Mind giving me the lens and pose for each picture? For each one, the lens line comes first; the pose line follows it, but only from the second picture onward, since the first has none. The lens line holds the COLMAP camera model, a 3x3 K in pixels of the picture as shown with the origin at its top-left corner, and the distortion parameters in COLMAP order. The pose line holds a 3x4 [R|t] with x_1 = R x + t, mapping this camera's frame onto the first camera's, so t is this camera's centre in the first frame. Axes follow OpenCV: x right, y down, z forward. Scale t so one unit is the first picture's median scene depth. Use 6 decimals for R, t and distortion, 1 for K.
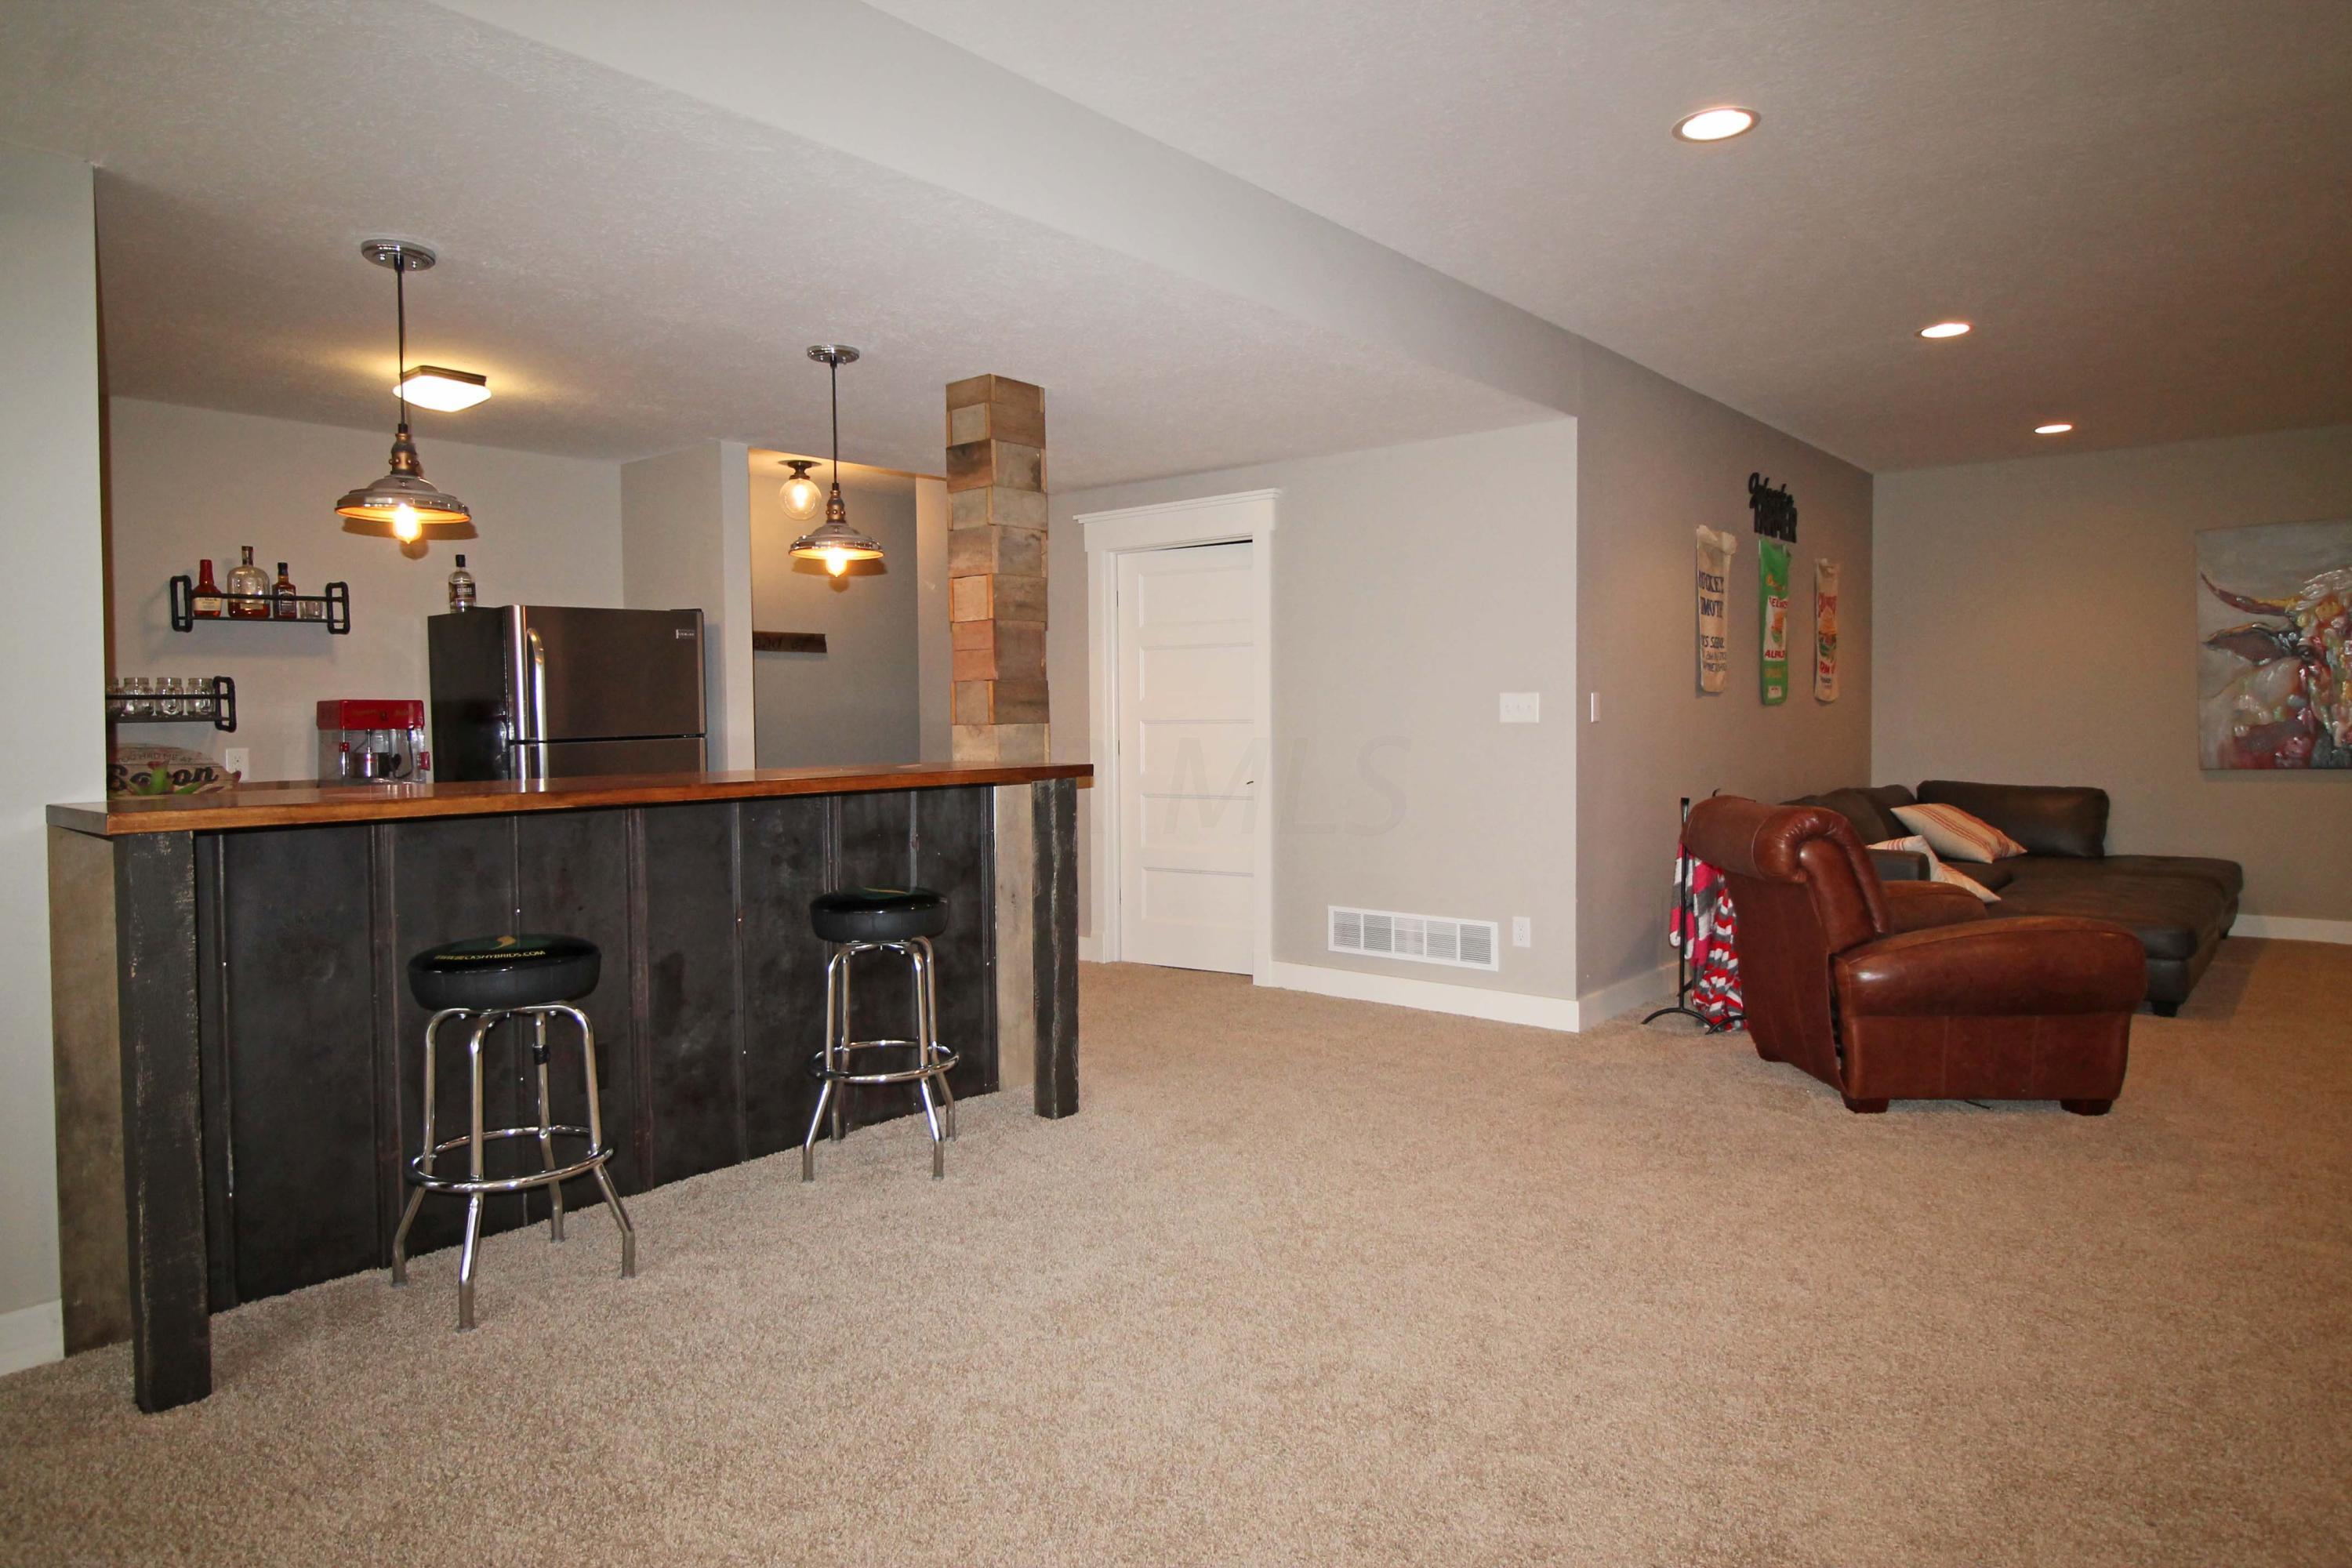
lens RADIAL K [[1386.3, 0, 1173.2], [0, 1386.3, 736.8], [0, 0, 1]] dist [0.004505, 0.000662]
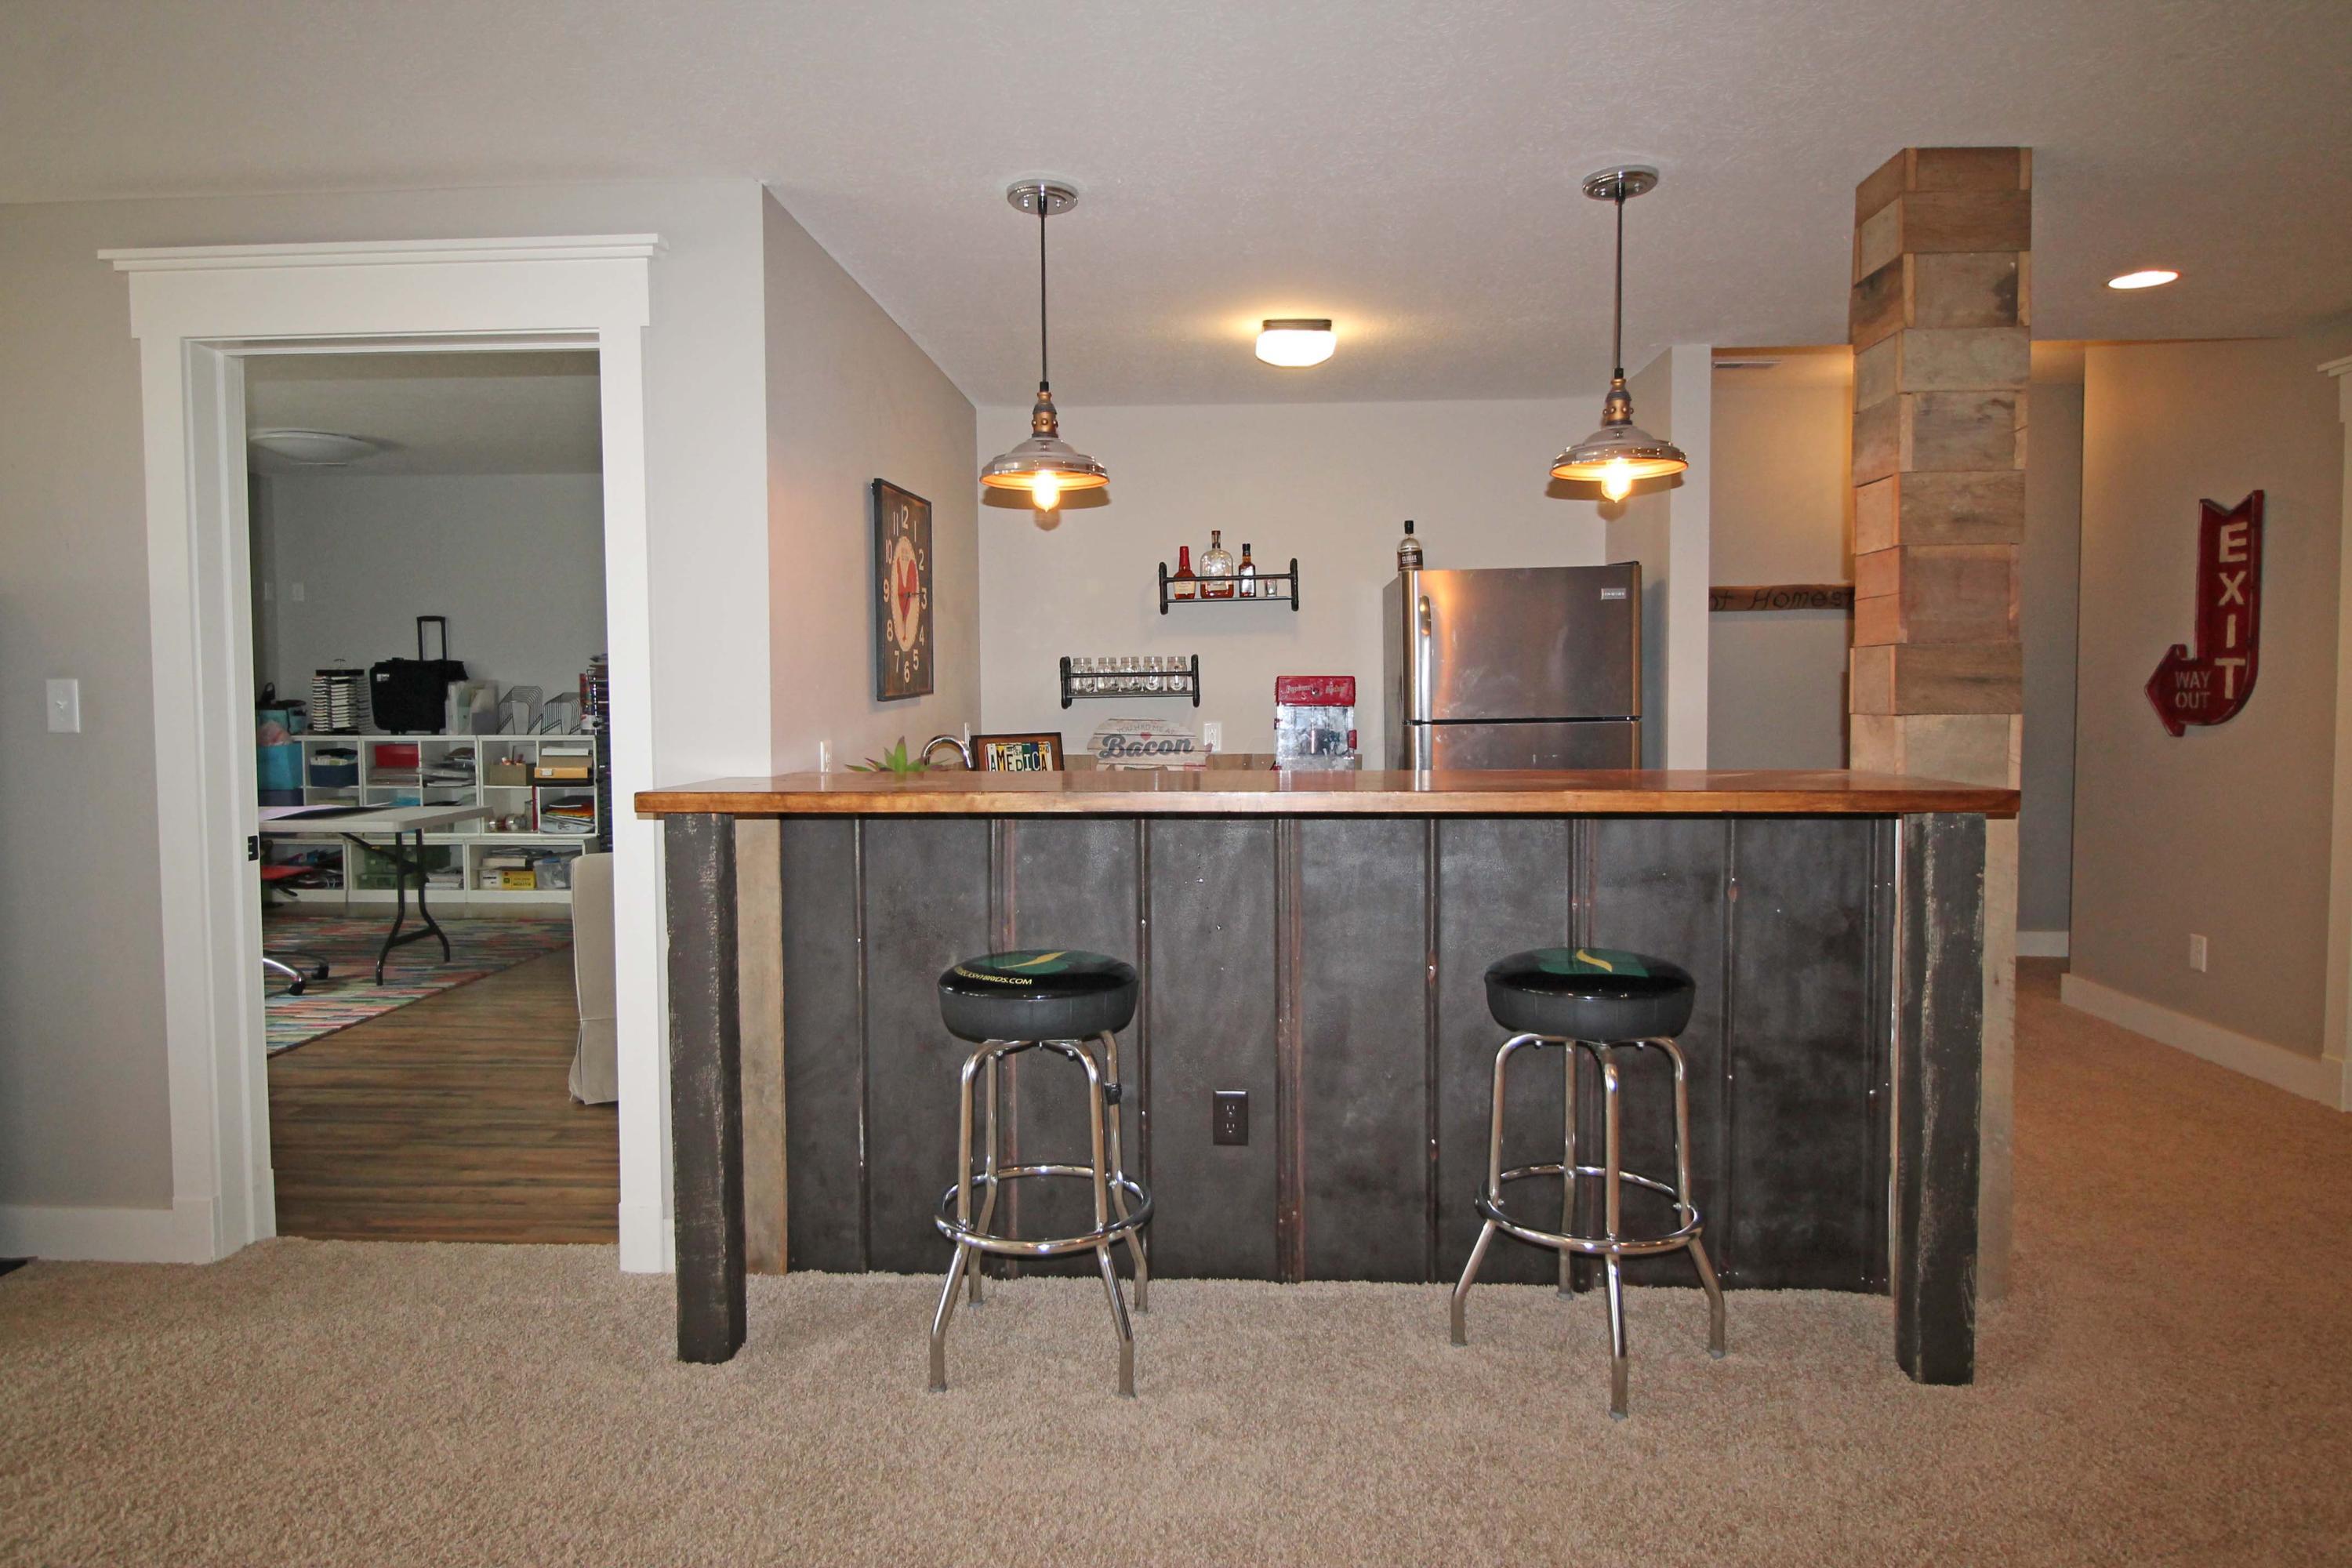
lens RADIAL K [[1390.6, 0, 1175.8], [0, 1390.6, 749.0], [0, 0, 1]] dist [0.005396, -0.000461]
pose [[0.608924, 0.040292, -0.792205, 0.168294], [-0.014778, 0.999112, 0.039457, -0.013448], [0.793091, -0.012319, 0.608978, 0.352132]]
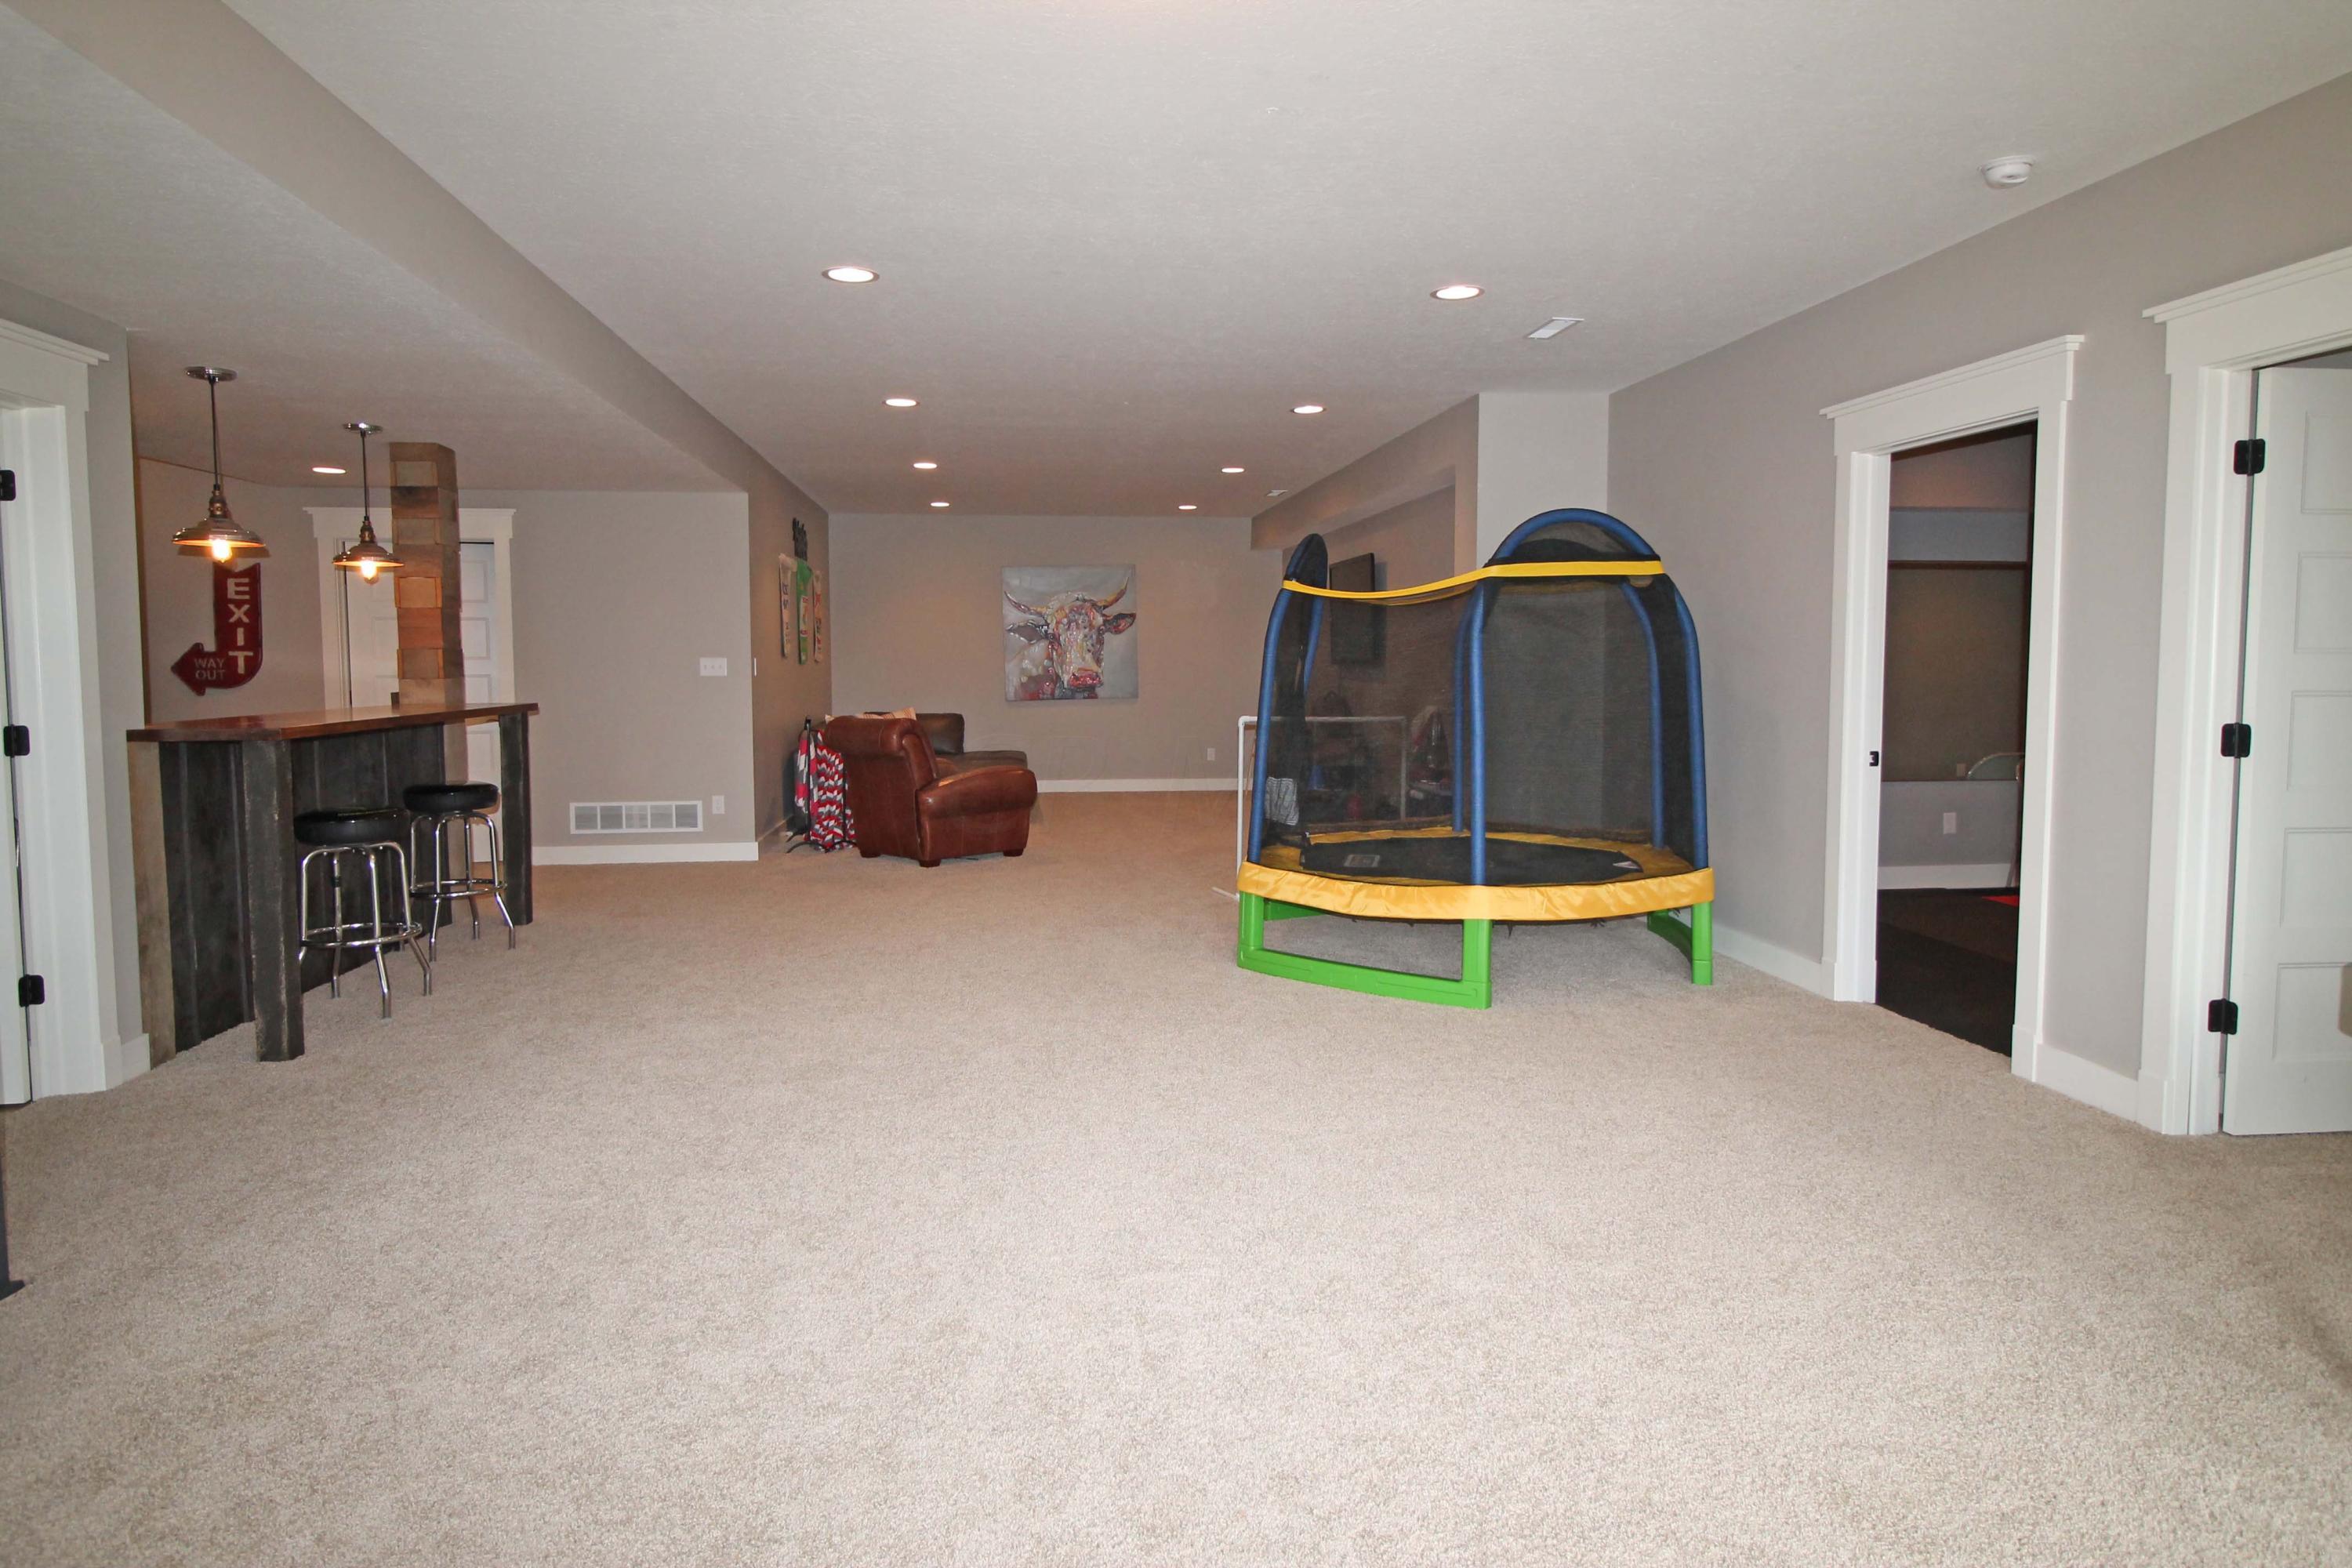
lens RADIAL K [[1386.3, 0, 1173.2], [0, 1386.3, 736.8], [0, 0, 1]] dist [0.004505, 0.000662]
pose [[0.676230, -0.035449, 0.735837, -0.686600], [0.010339, 0.999200, 0.038636, 0.003981], [-0.736618, -0.018519, 0.676055, -0.580031]]
